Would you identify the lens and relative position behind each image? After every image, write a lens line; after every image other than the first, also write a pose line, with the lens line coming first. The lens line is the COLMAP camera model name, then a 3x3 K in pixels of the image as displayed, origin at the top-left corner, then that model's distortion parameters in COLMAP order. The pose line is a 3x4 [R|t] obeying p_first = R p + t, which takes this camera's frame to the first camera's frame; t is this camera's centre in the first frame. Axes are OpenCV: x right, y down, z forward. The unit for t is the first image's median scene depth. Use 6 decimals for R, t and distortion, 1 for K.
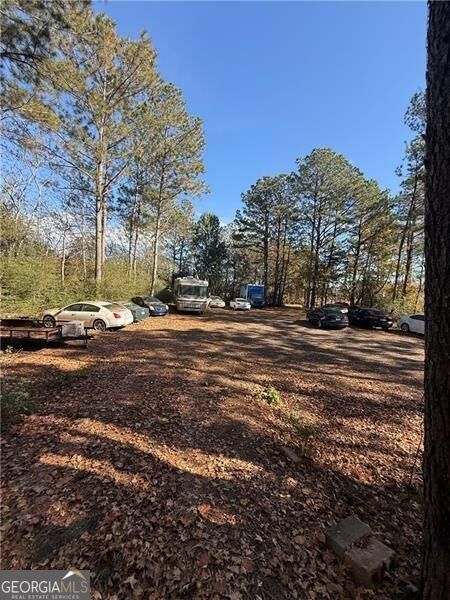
lens RADIAL K [[237.6, 0, 226.5], [0, 237.6, 299.4], [0, 0, 1]] dist [0.000448, 0.000291]
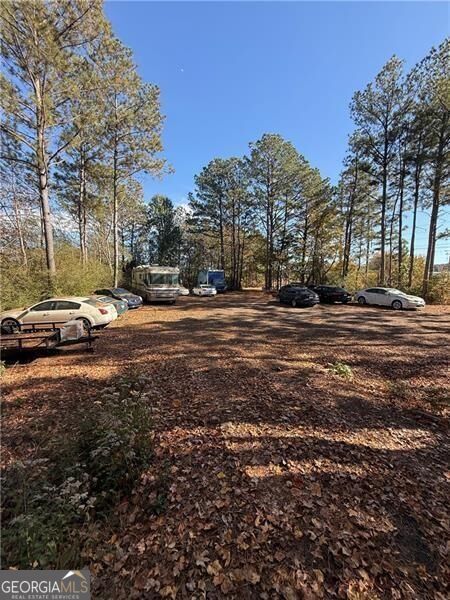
lens RADIAL K [[237.6, 0, 224.7], [0, 237.6, 297.9], [0, 0, 1]] dist [0.000448, 0.000291]
pose [[0.967622, -0.074901, 0.241034, -0.153269], [0.062261, 0.996276, 0.059649, -0.003256], [-0.244604, -0.042710, 0.968682, 0.032228]]
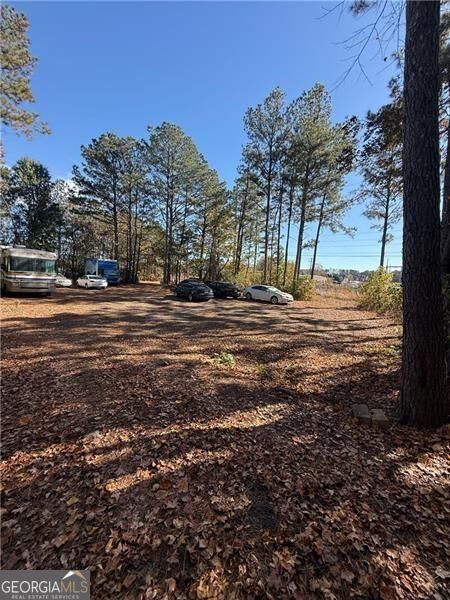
lens RADIAL K [[237.6, 0, 222.9], [0, 237.6, 298.8], [0, 0, 1]] dist [0.000448, 0.000291]
pose [[0.795015, -0.069024, 0.602650, -0.135398], [0.011214, 0.995008, 0.099167, 0.001968], [-0.606486, -0.072081, 0.791820, 0.036690]]
